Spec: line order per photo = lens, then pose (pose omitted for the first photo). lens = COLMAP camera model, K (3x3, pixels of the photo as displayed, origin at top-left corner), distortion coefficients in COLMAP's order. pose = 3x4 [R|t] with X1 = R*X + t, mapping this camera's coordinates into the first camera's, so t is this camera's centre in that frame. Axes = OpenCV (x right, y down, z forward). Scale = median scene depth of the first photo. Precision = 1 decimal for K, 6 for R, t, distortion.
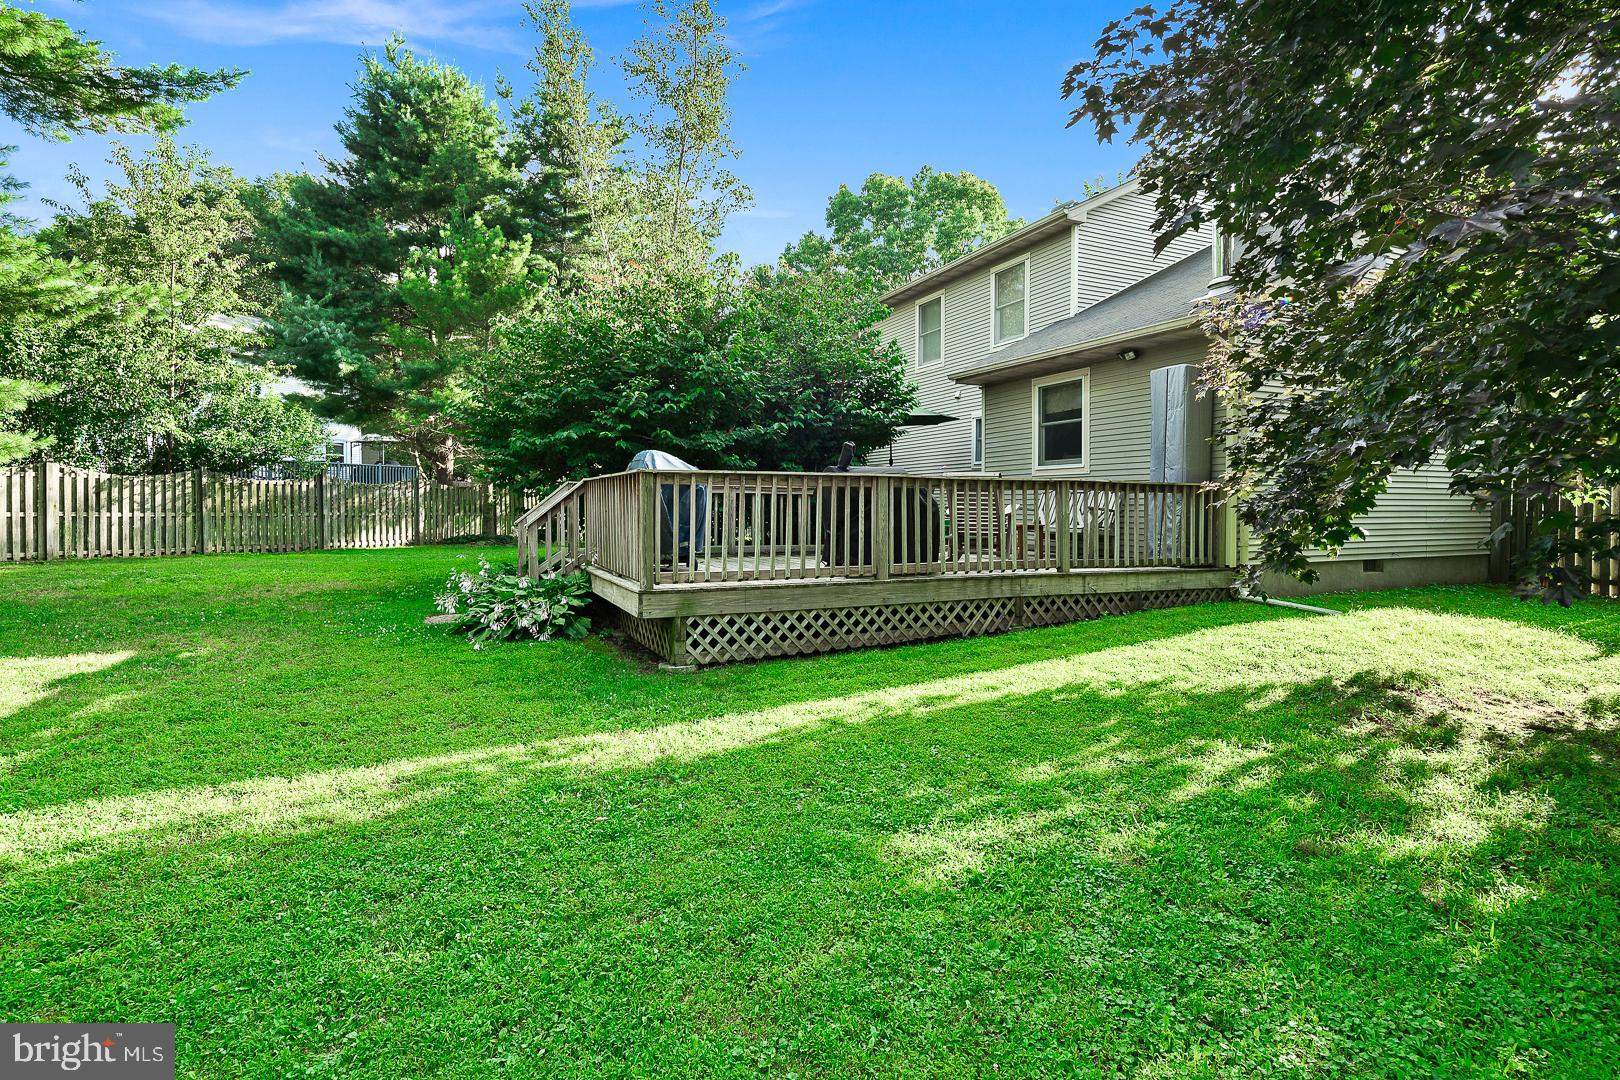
lens RADIAL K [[798.5, 0, 811.3], [0, 798.5, 529.7], [0, 0, 1]] dist [0.005431, -0.005500]
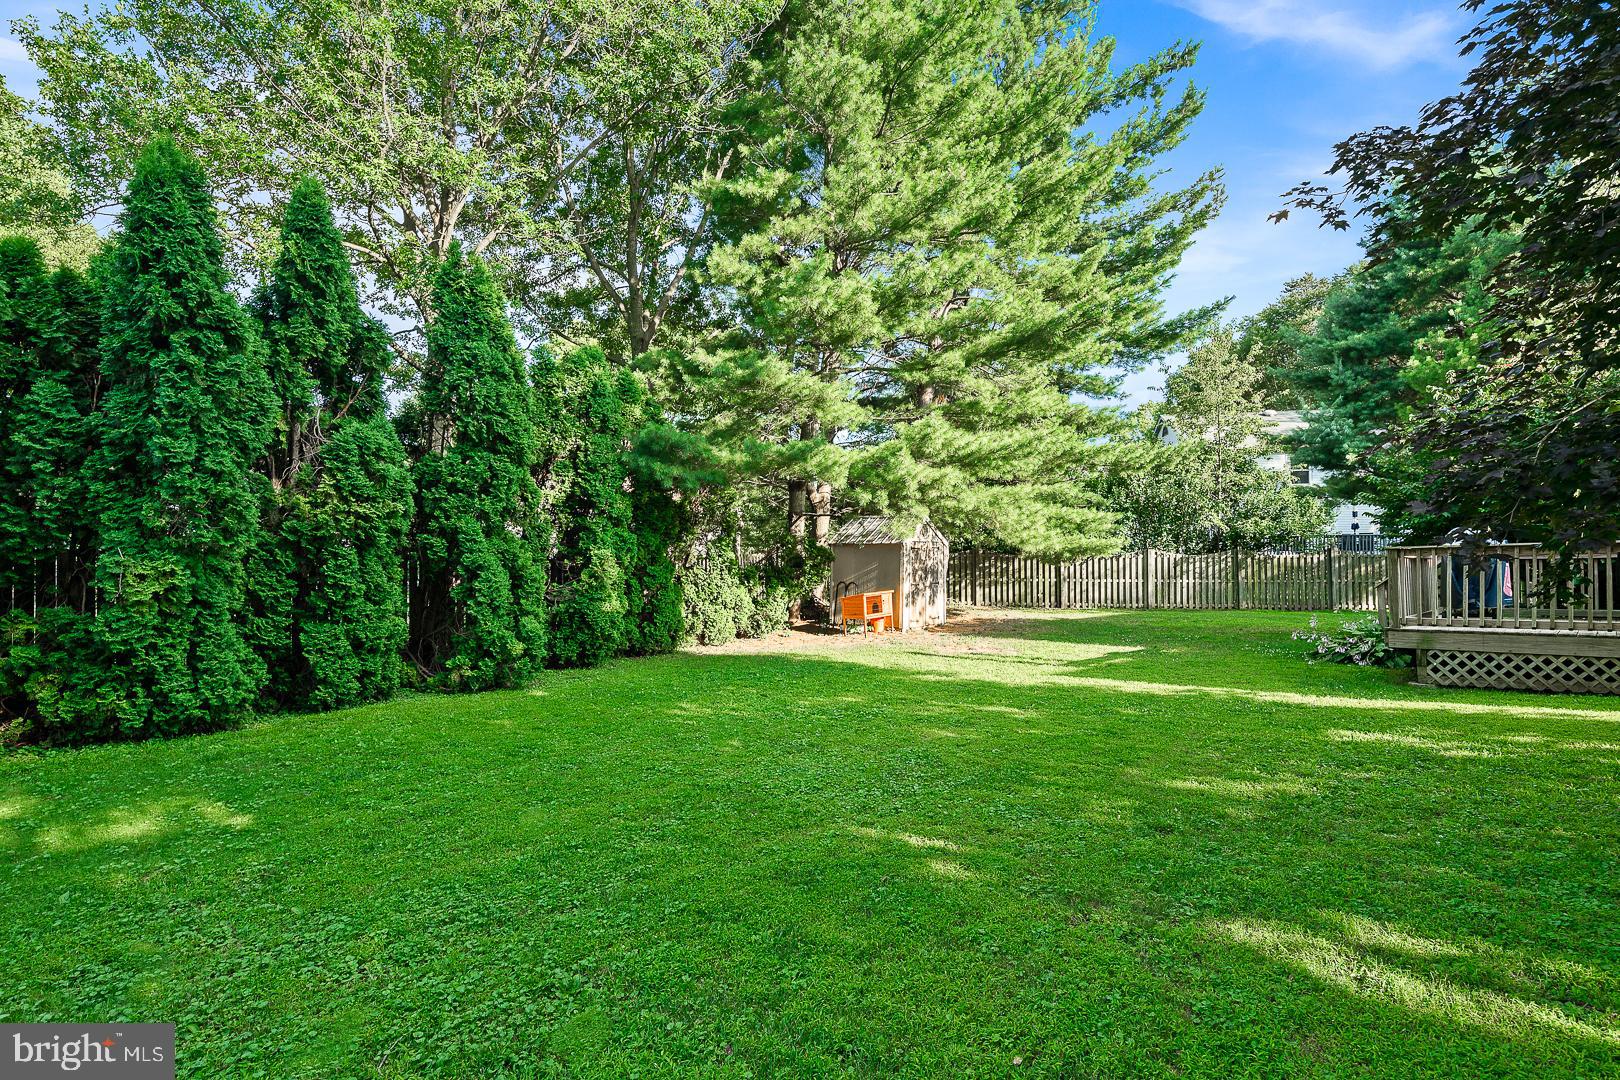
lens RADIAL K [[798.5, 0, 810.8], [0, 798.5, 548.3], [0, 0, 1]] dist [0.005431, -0.005500]
pose [[0.351619, -0.039127, -0.935325, 0.301894], [-0.020684, 0.998558, -0.049548, 0.008625], [0.935915, 0.036768, 0.350302, -0.200489]]
